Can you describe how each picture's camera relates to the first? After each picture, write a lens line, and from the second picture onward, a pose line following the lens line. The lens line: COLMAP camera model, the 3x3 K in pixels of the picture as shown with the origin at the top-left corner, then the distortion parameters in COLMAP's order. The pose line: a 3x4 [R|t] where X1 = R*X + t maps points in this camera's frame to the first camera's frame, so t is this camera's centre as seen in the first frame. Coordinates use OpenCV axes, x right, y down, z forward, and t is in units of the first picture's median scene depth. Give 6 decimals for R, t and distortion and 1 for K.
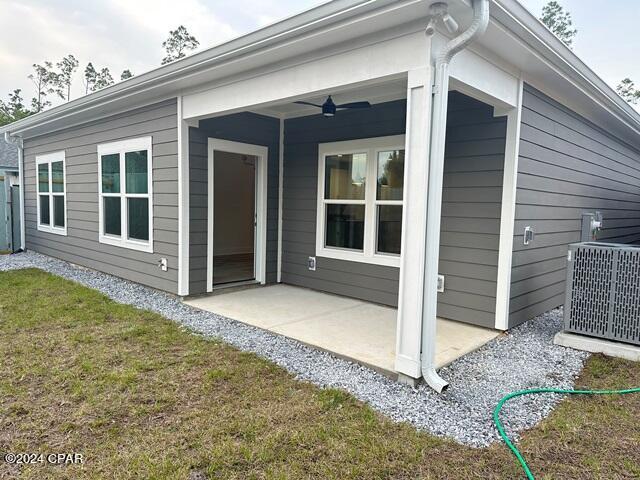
lens RADIAL K [[446.1, 0, 319.6], [0, 446.1, 244.0], [0, 0, 1]] dist [0.058242, -0.004843]
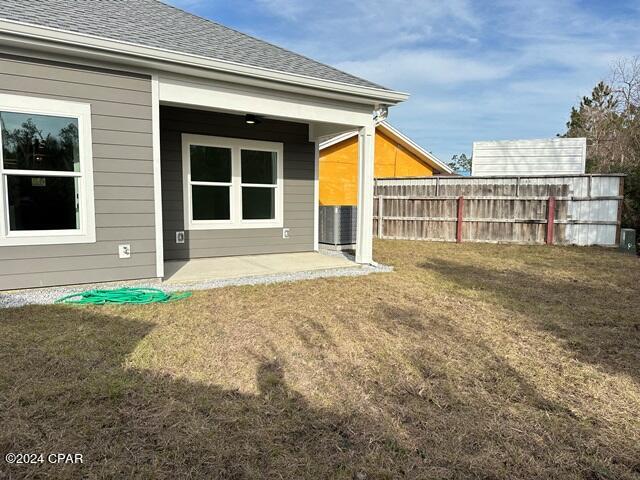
lens RADIAL K [[446.1, 0, 320.5], [0, 446.1, 239.7], [0, 0, 1]] dist [0.058242, -0.004843]
pose [[0.273773, -0.118826, 0.954426, -1.102127], [0.047392, 0.992800, 0.110009, -0.061072], [-0.960626, 0.015114, 0.277433, 0.359991]]
